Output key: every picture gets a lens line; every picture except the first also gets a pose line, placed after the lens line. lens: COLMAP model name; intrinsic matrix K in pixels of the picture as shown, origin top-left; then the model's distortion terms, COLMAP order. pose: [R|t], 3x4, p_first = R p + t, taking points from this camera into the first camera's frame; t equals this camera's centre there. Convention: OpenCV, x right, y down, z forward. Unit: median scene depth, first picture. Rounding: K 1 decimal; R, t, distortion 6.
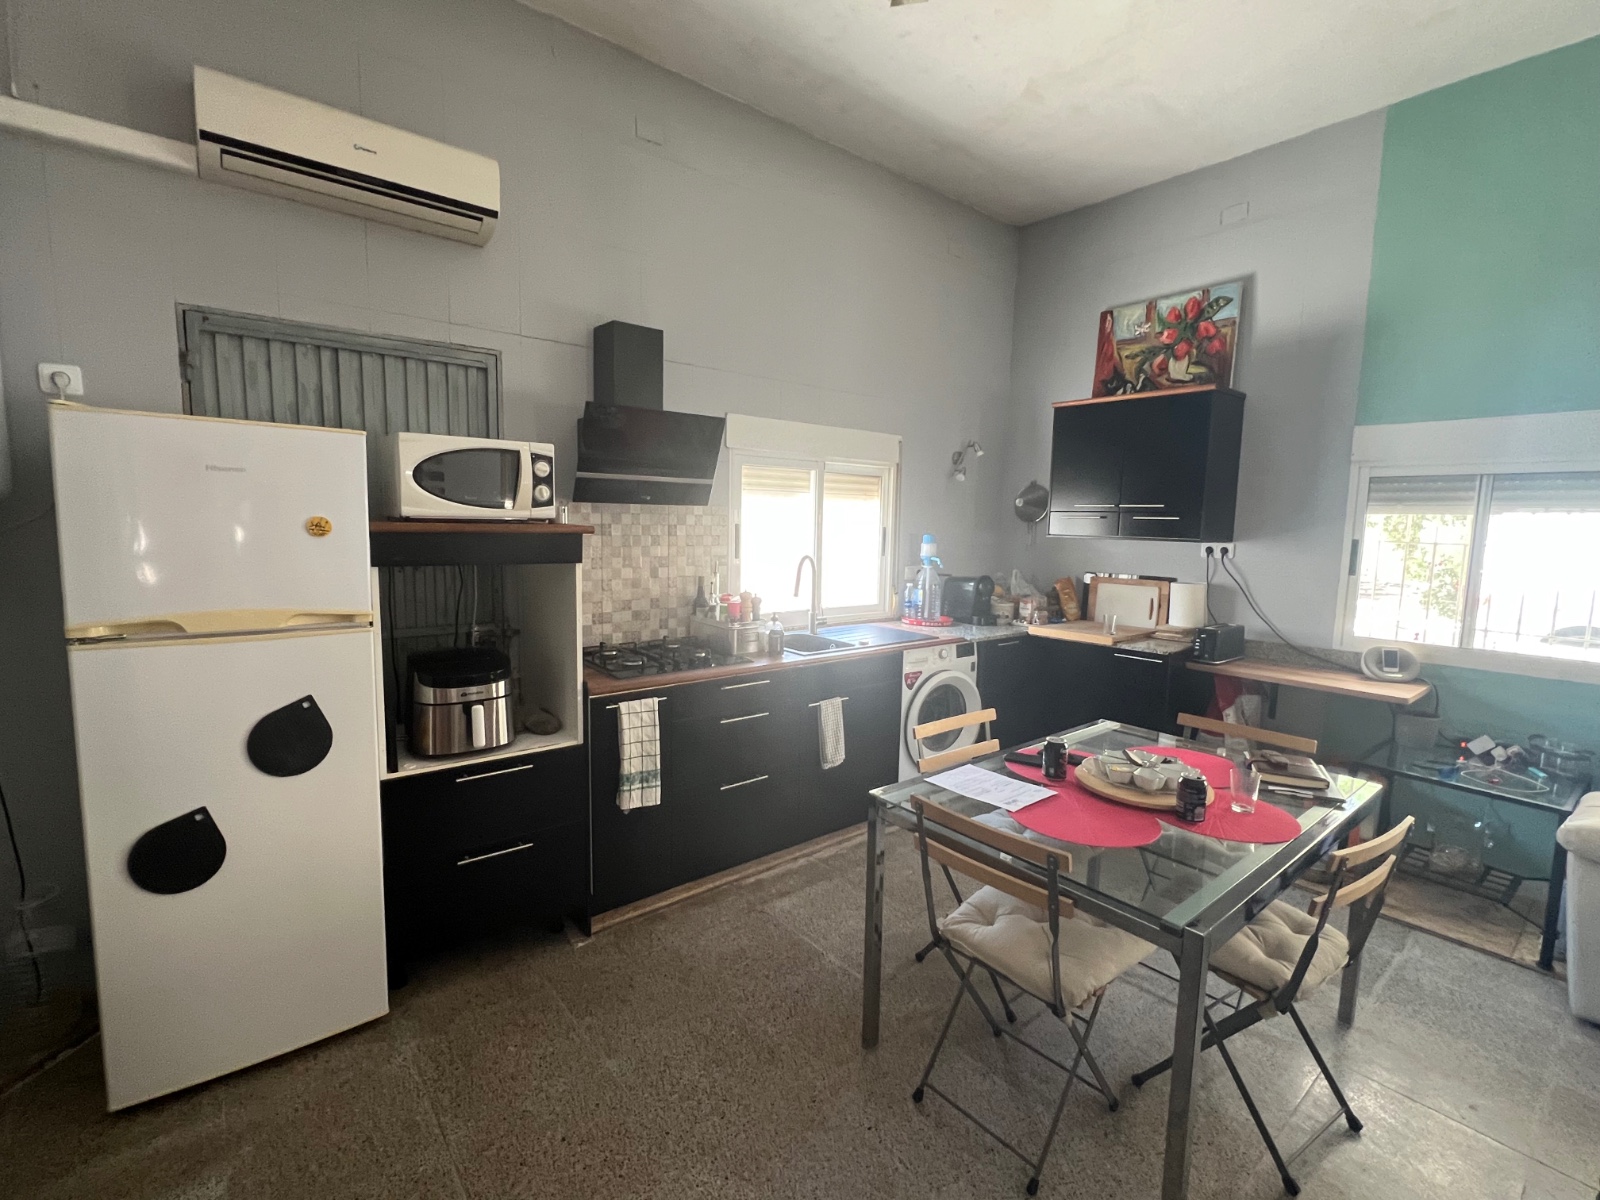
lens RADIAL K [[712.5, 0, 795.4], [0, 712.5, 602.4], [0, 0, 1]] dist [-0.011659, 0.000021]
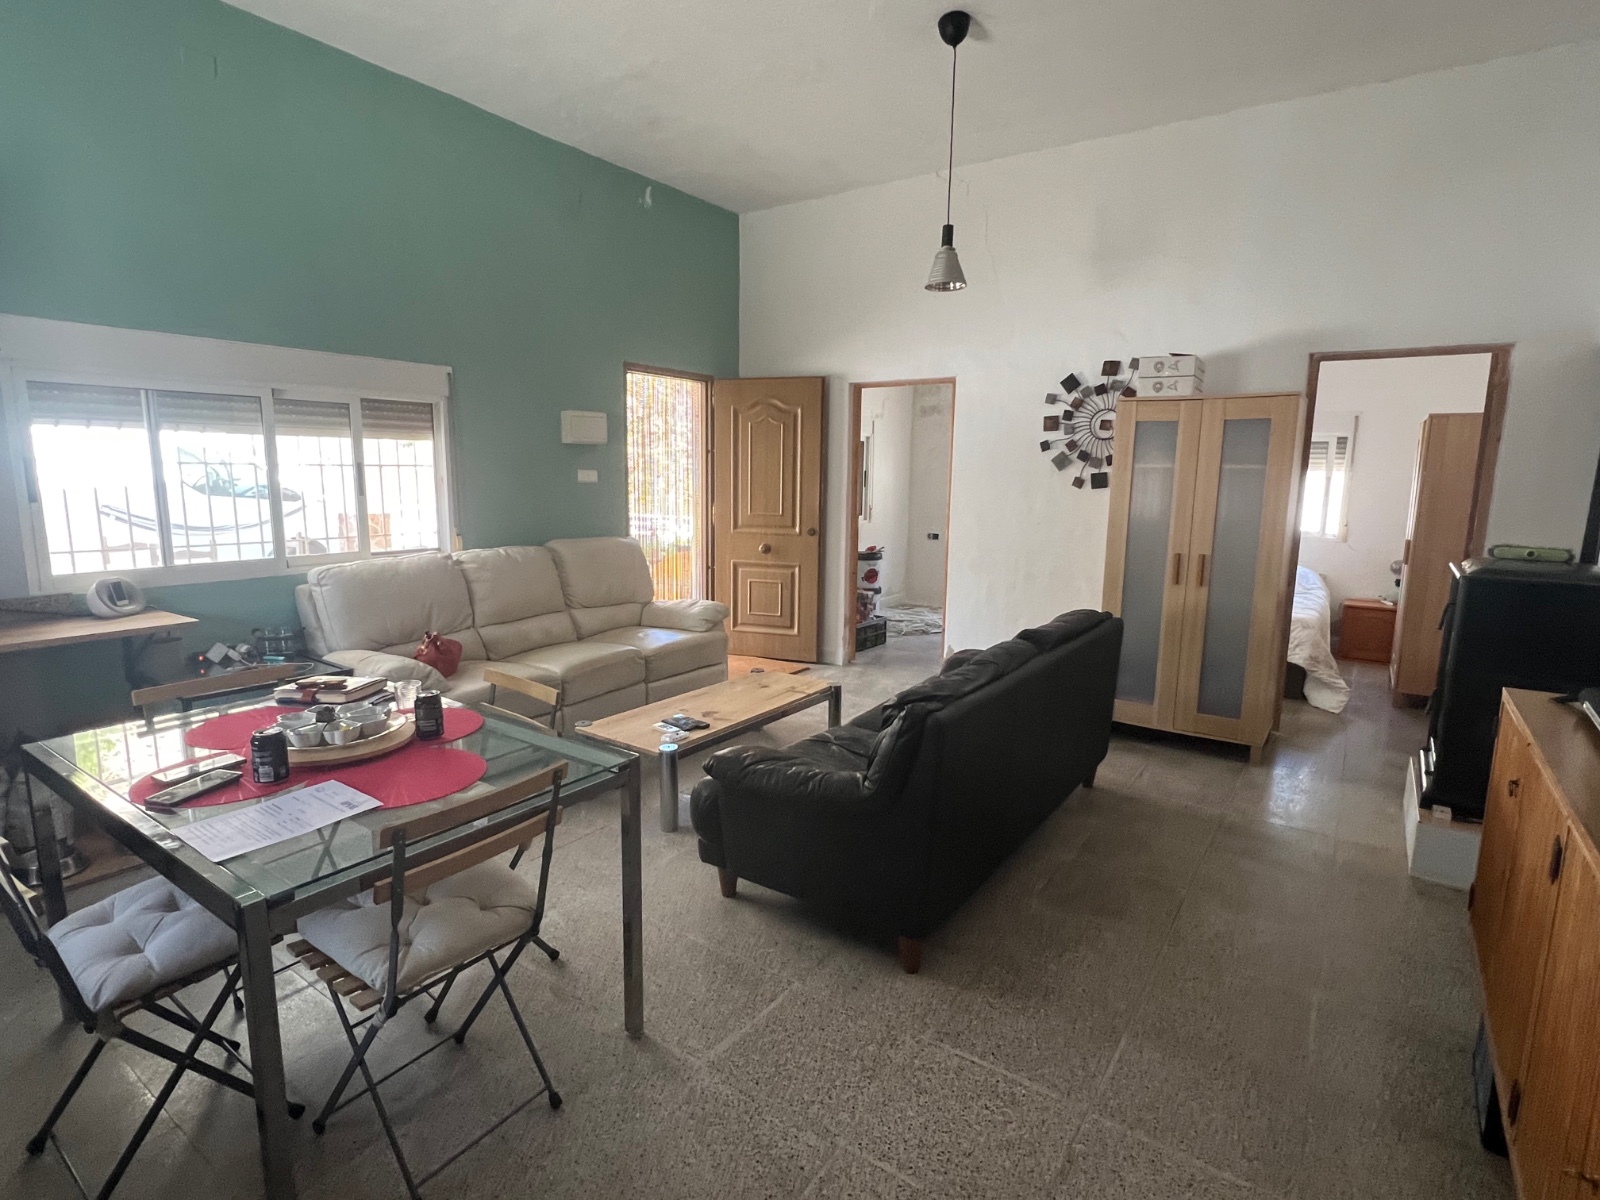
lens RADIAL K [[820.2, 0, 804.0], [0, 820.2, 594.2], [0, 0, 1]] dist [0.020495, -0.000211]
pose [[-0.269931, -0.183114, 0.945308, -0.427741], [0.089799, 0.972684, 0.214059, -0.070197], [-0.958683, 0.142669, -0.246114, 0.439758]]
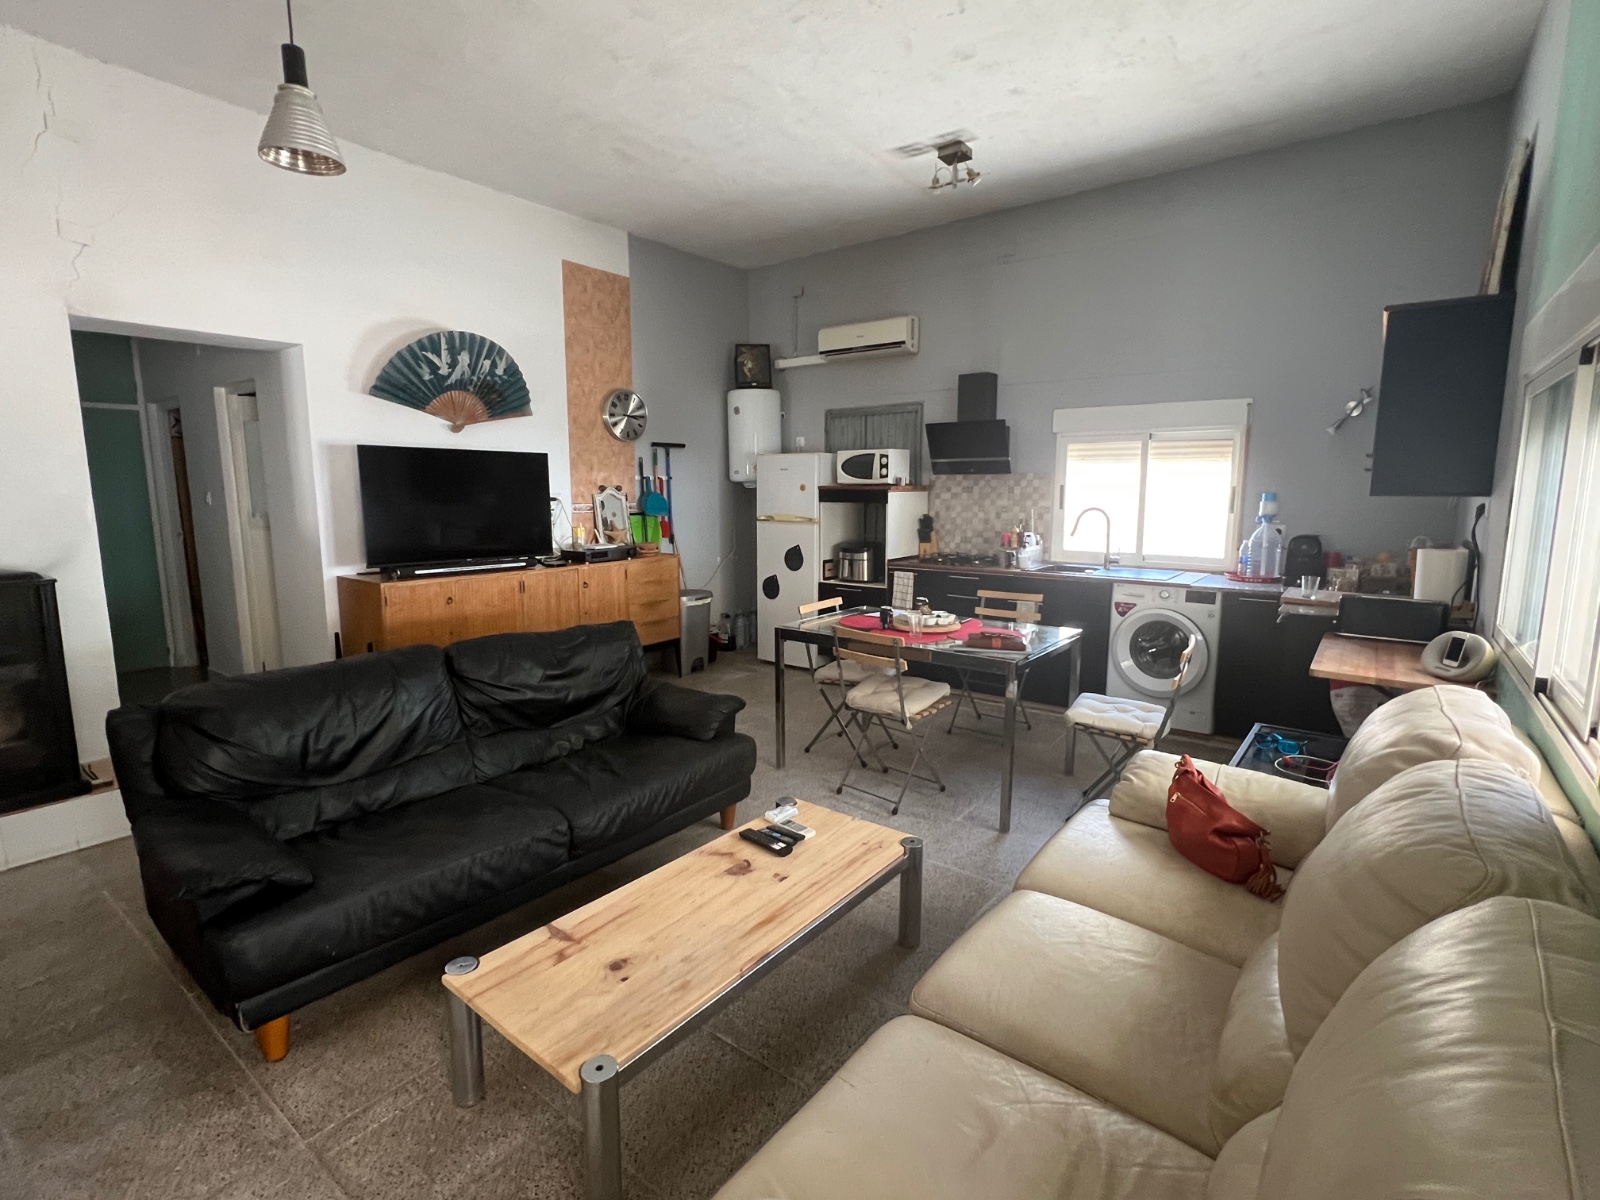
lens RADIAL K [[764.2, 0, 788.8], [0, 764.2, 599.7], [0, 0, 1]] dist [0.001114, 0.000164]
pose [[0.219663, 0.125760, -0.967436, 1.489367], [-0.105939, 0.988867, 0.104492, 0.017883], [0.969807, 0.079537, 0.230540, 0.145745]]
